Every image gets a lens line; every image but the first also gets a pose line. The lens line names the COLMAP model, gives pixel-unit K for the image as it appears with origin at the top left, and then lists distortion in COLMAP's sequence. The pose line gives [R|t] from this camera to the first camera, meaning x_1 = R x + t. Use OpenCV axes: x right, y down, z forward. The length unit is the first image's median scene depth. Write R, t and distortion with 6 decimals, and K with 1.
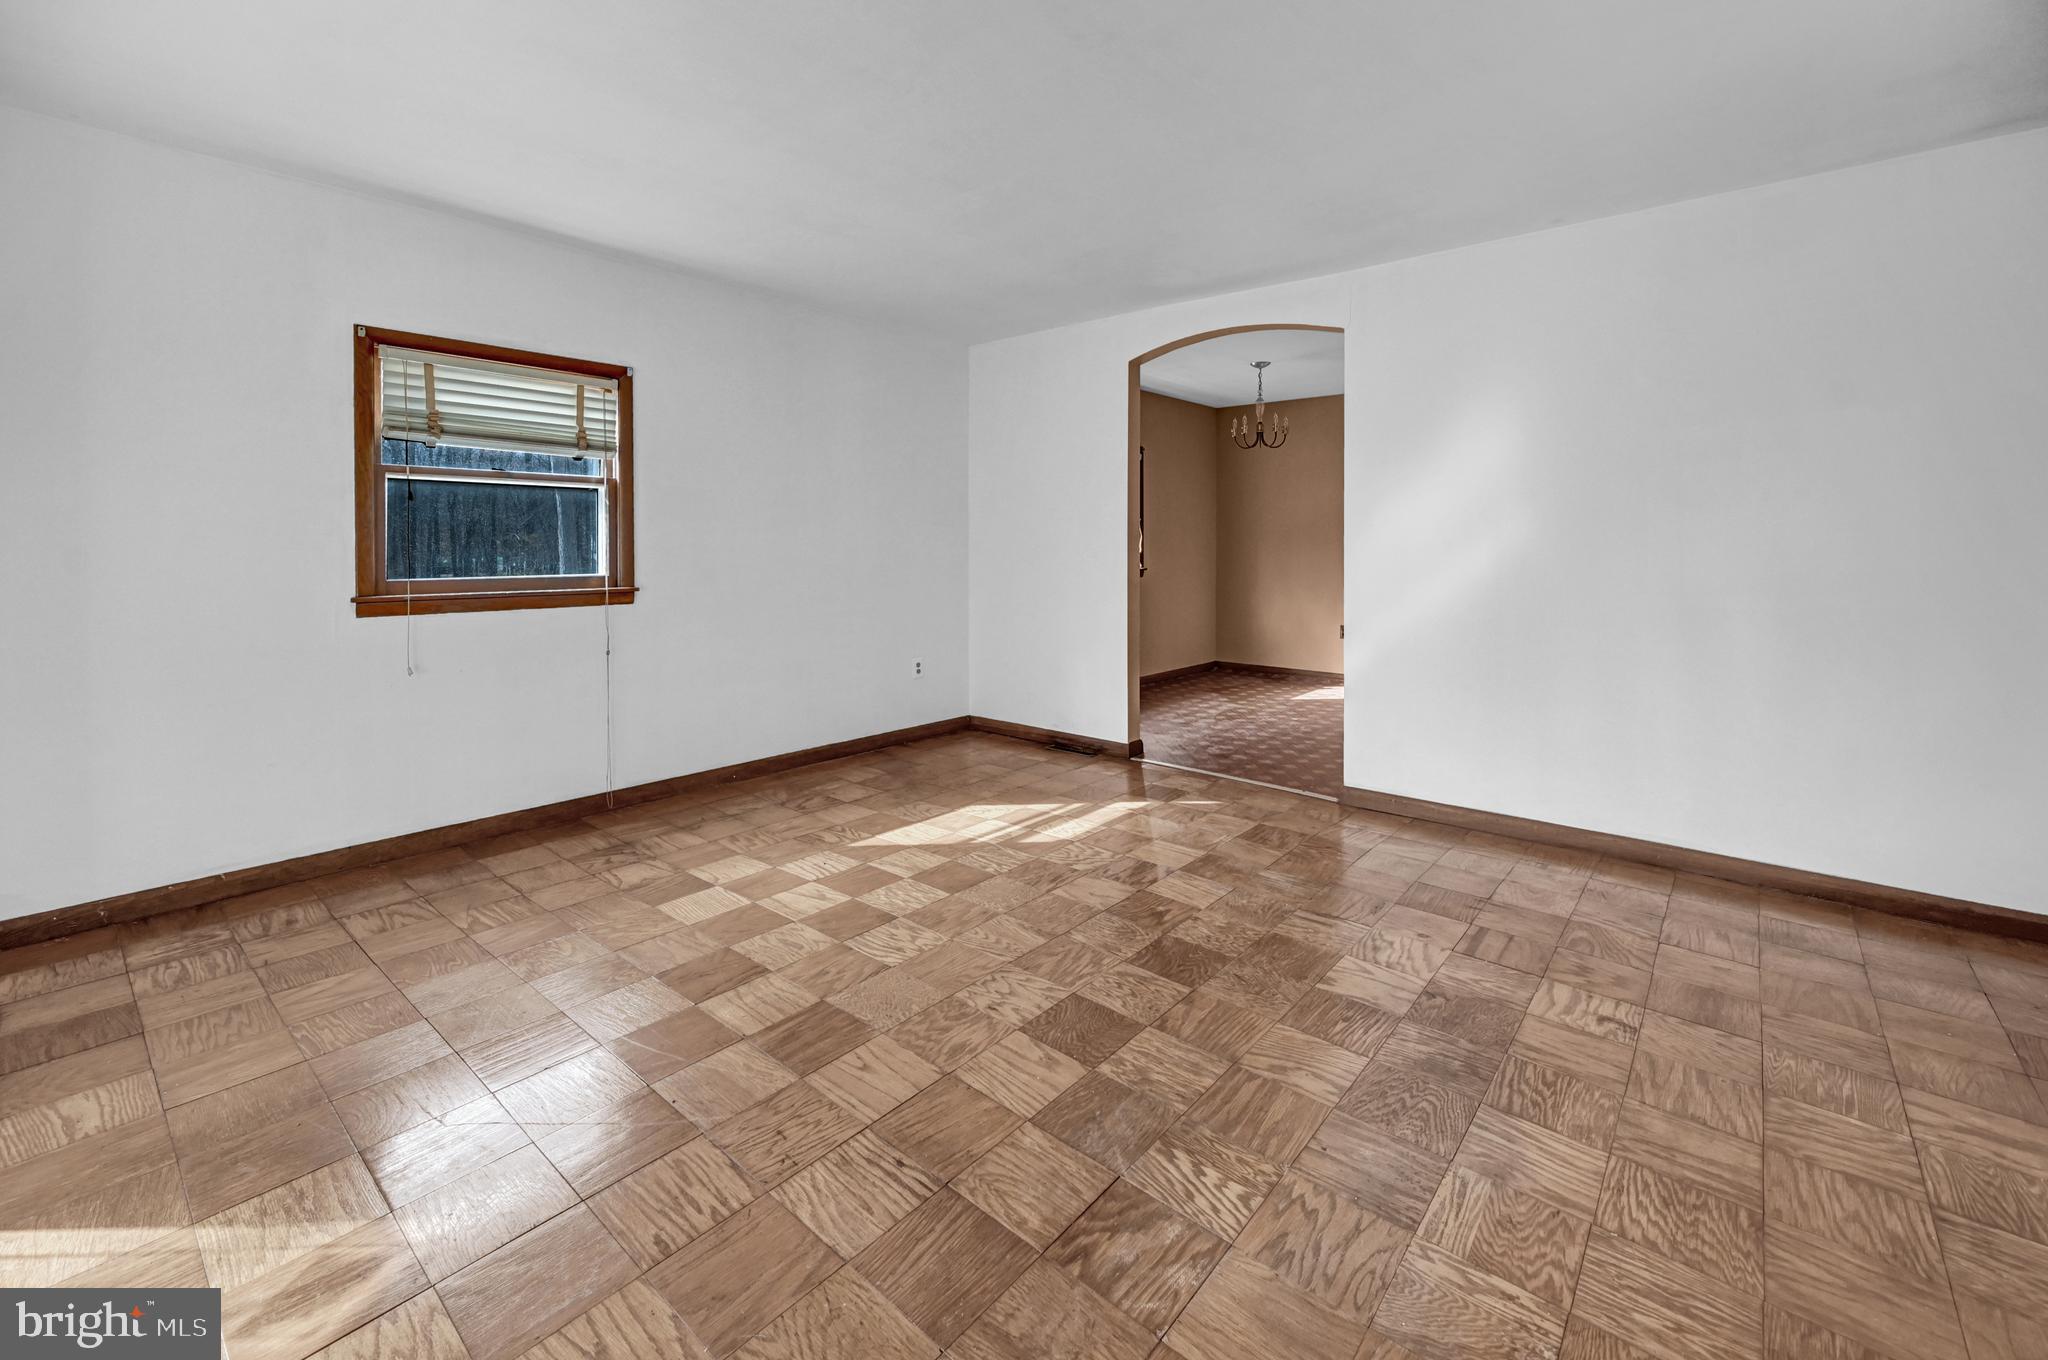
lens RADIAL K [[855.3, 0, 1030.2], [0, 855.3, 559.4], [0, 0, 1]] dist [-0.002520, 0.000026]
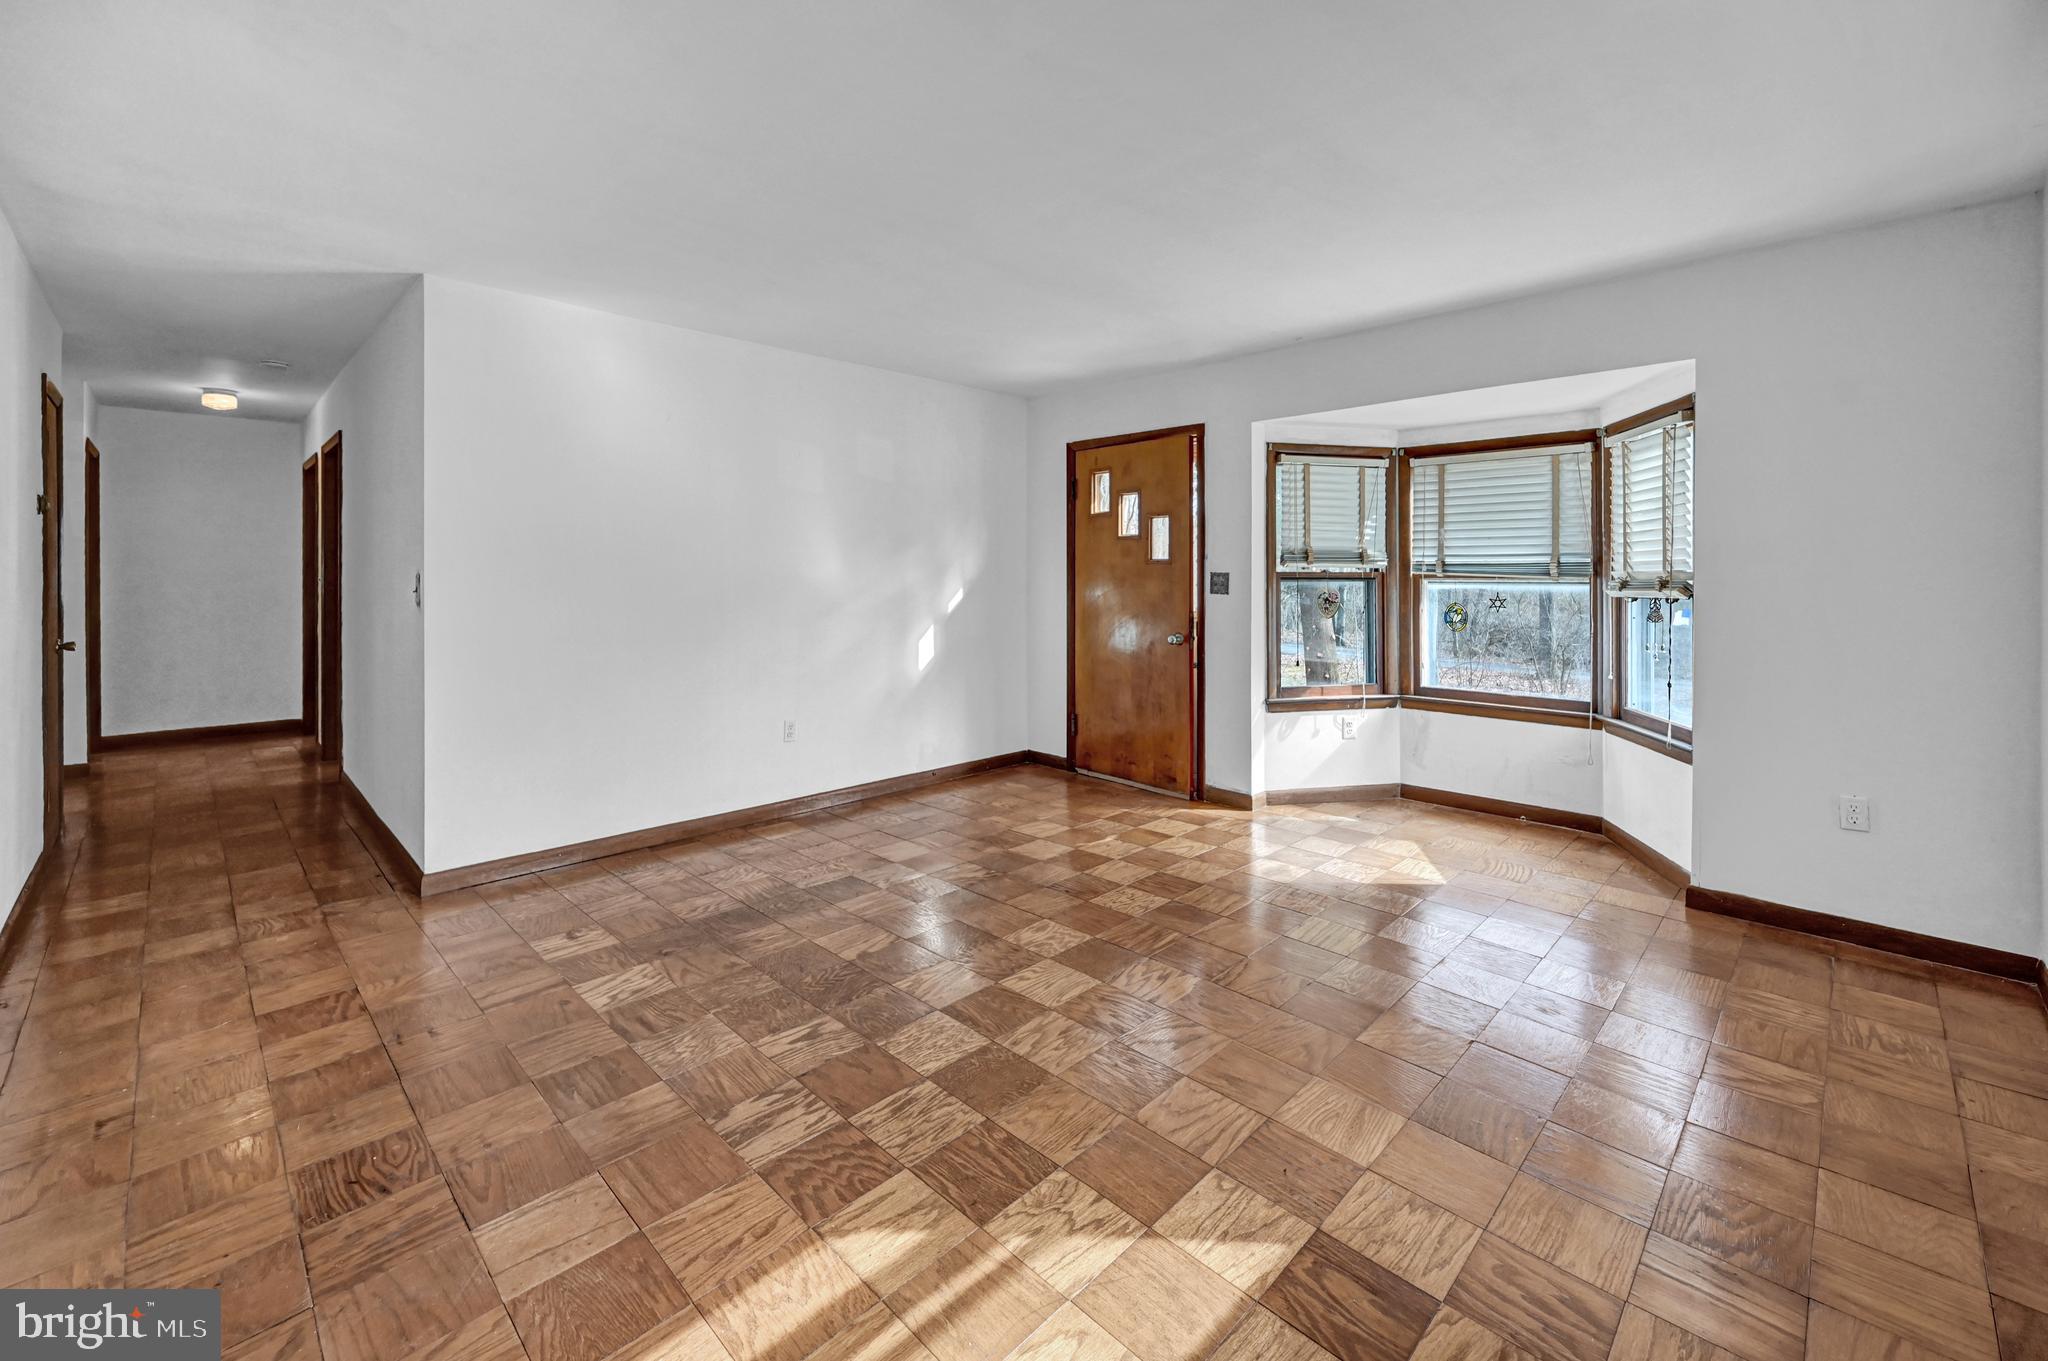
lens RADIAL K [[855.3, 0, 1030.2], [0, 855.3, 559.9], [0, 0, 1]] dist [-0.002520, 0.000026]
pose [[-0.997262, -0.003879, 0.073849, -0.150140], [-0.003676, 0.999989, 0.002881, -0.071998], [-0.073860, 0.002602, -0.997265, 2.153398]]
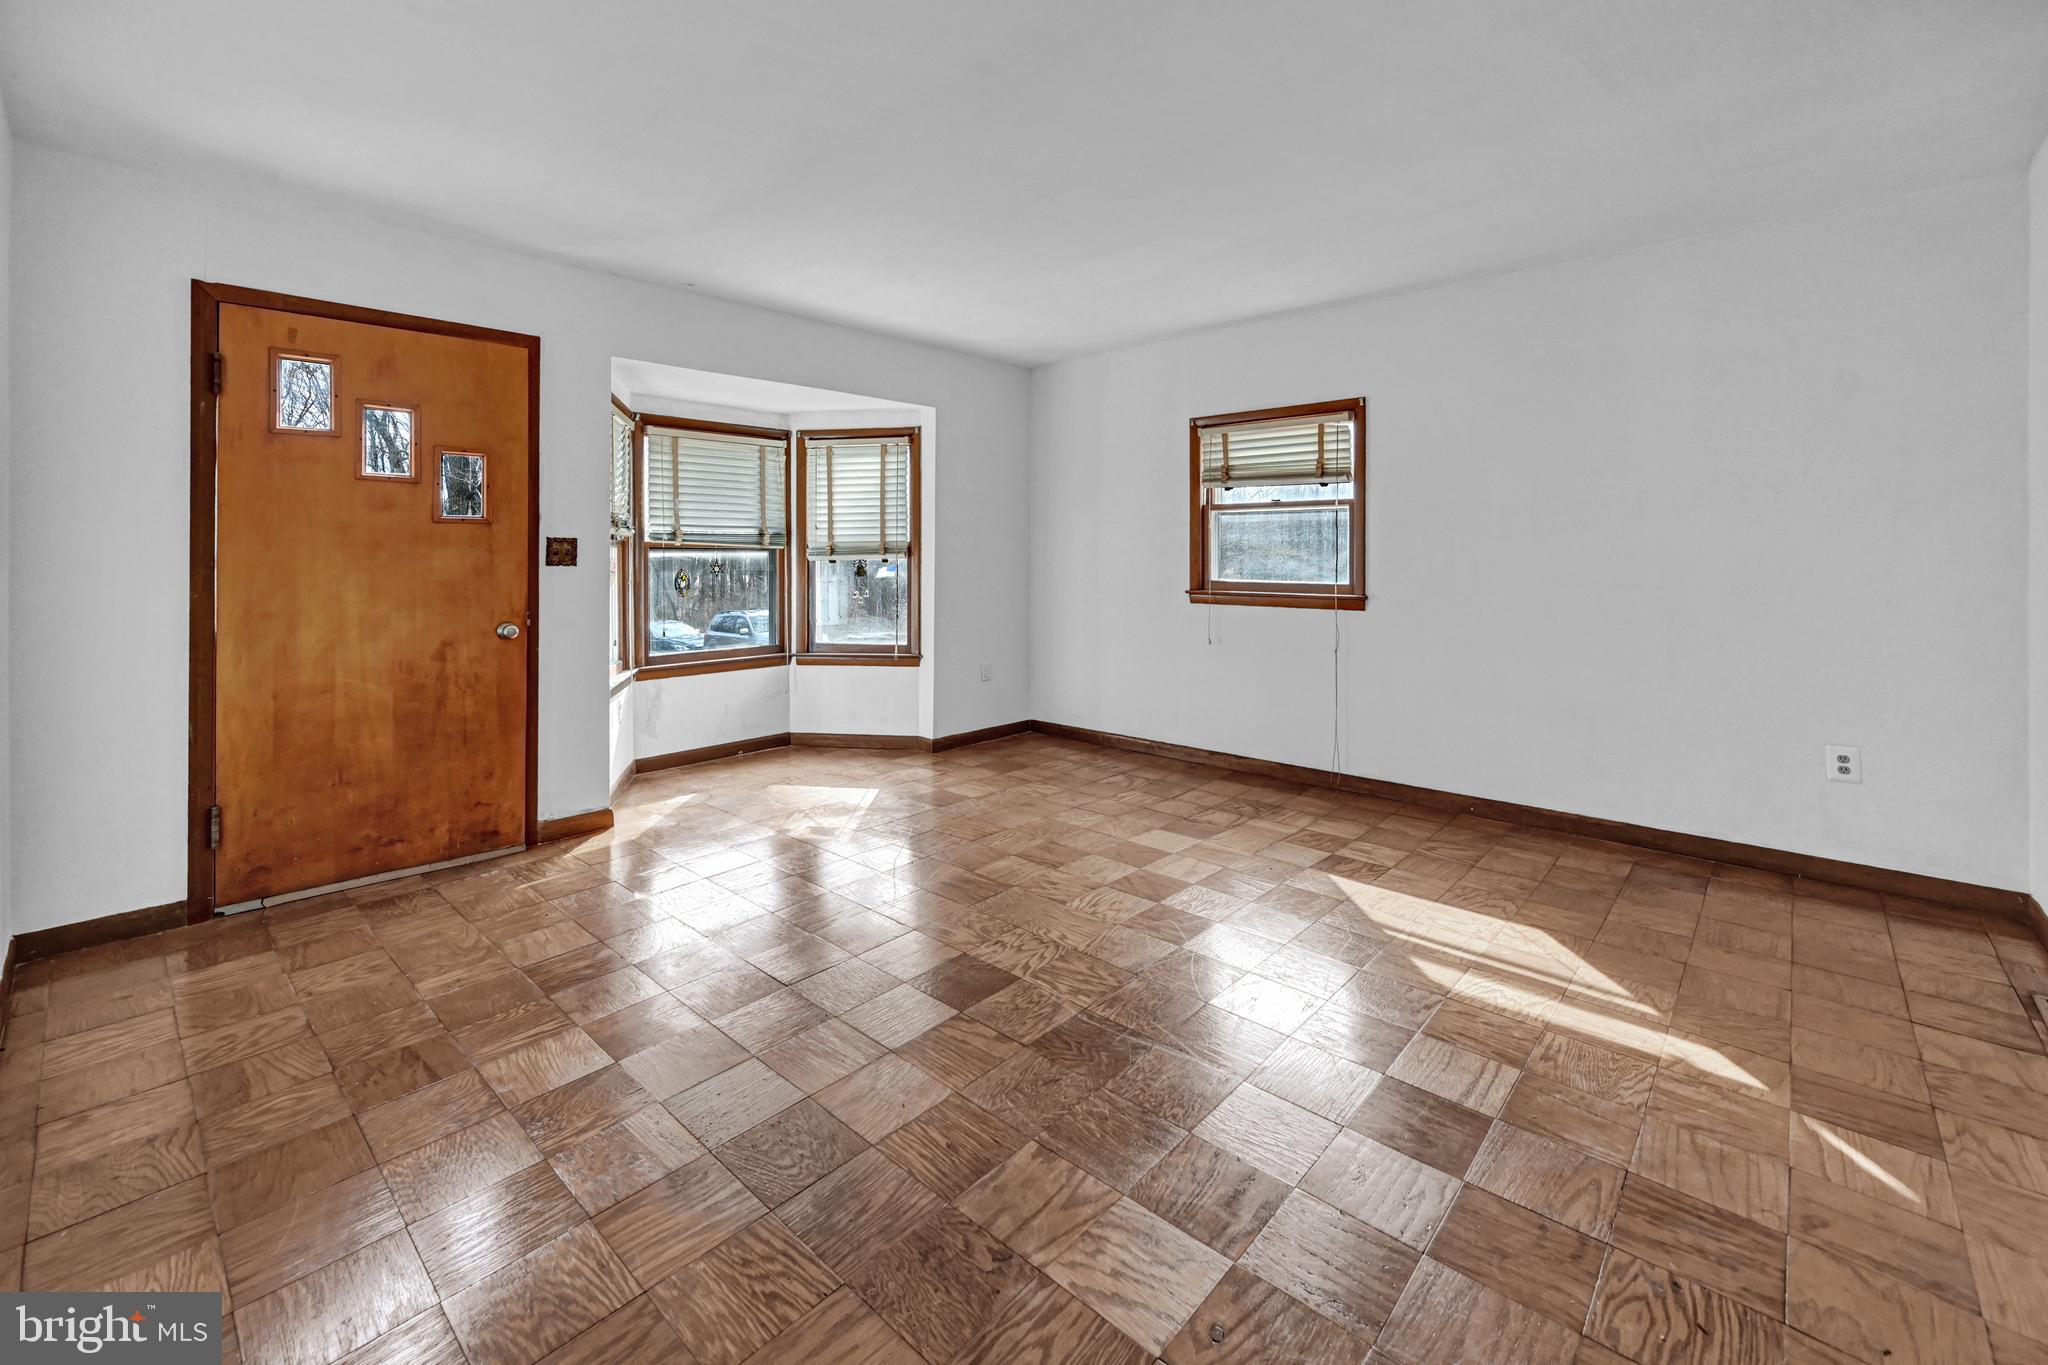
lens RADIAL K [[855.3, 0, 1030.2], [0, 855.3, 561.9], [0, 0, 1]] dist [-0.002520, 0.000026]
pose [[-0.030948, 0.007158, -0.999495, 1.081249], [-0.016612, 0.999833, 0.007674, -0.021010], [0.999383, 0.016841, -0.030824, 1.004922]]
